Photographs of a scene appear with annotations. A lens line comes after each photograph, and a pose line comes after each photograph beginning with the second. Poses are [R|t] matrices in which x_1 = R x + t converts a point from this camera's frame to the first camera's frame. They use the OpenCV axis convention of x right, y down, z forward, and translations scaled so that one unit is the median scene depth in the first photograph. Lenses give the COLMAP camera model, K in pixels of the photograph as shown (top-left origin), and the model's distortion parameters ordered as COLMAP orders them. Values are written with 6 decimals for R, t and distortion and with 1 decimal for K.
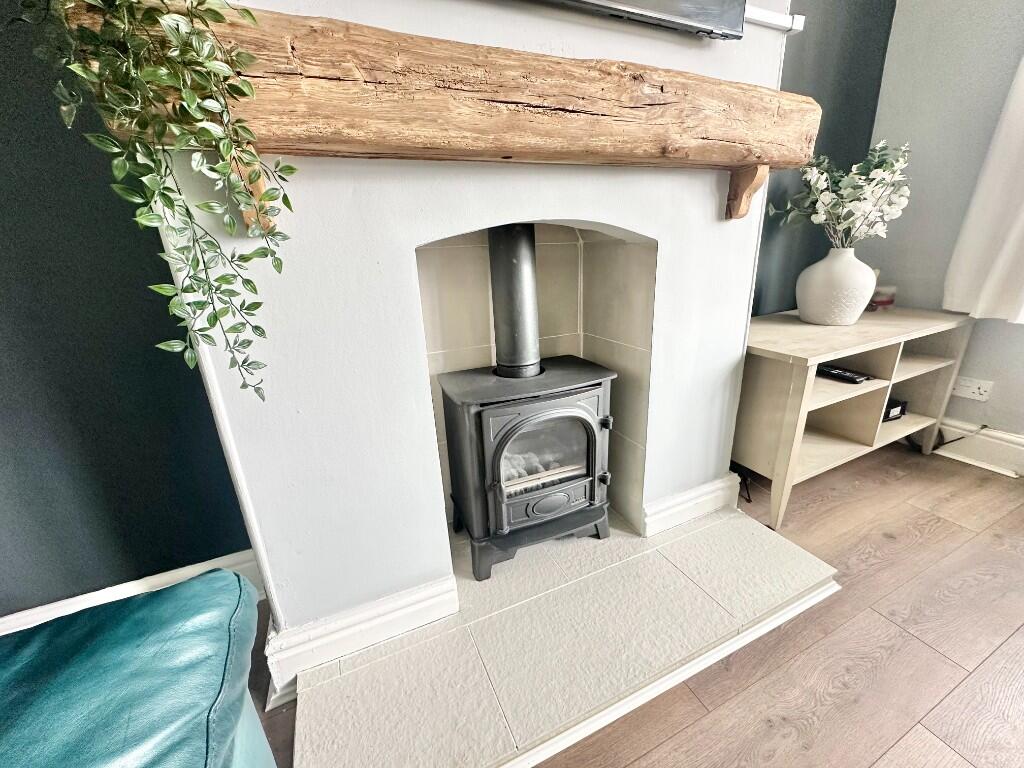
lens RADIAL K [[408.3, 0, 514.6], [0, 408.3, 385.3], [0, 0, 1]] dist [-0.004156, 0.000928]
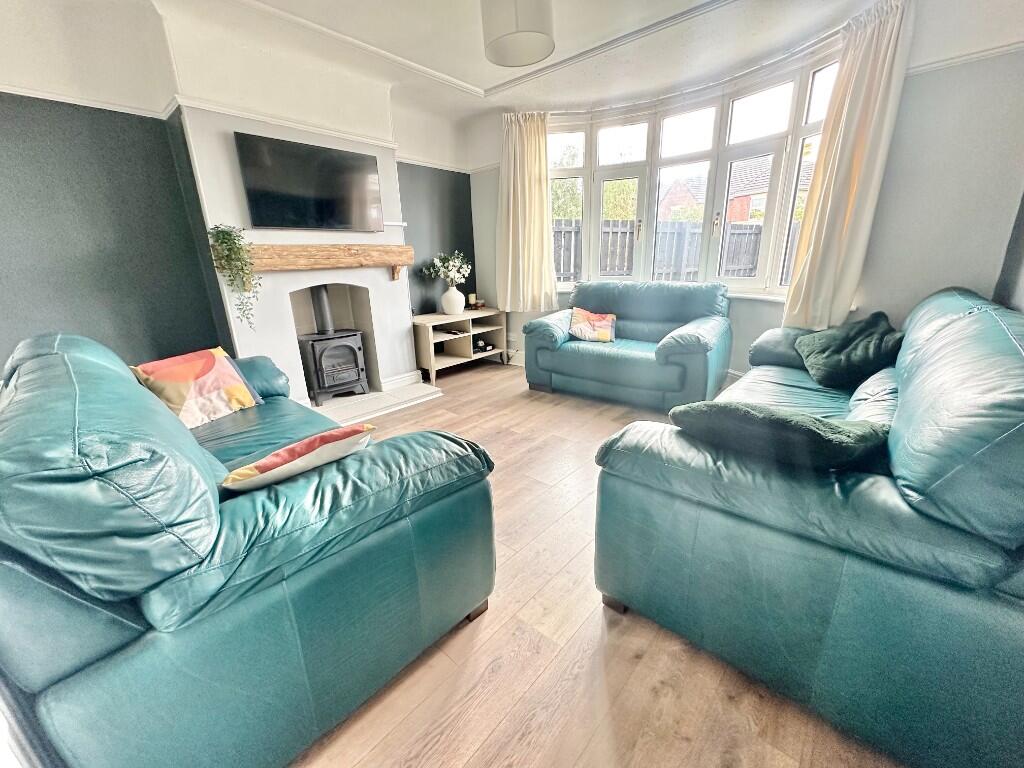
lens RADIAL K [[408.3, 0, 513.1], [0, 408.3, 383.3], [0, 0, 1]] dist [-0.004156, 0.000928]
pose [[0.914926, -0.098234, 0.391485, 0.054615], [0.114587, 0.993240, -0.018568, 0.511575], [-0.387014, 0.061847, 0.919997, -2.074581]]
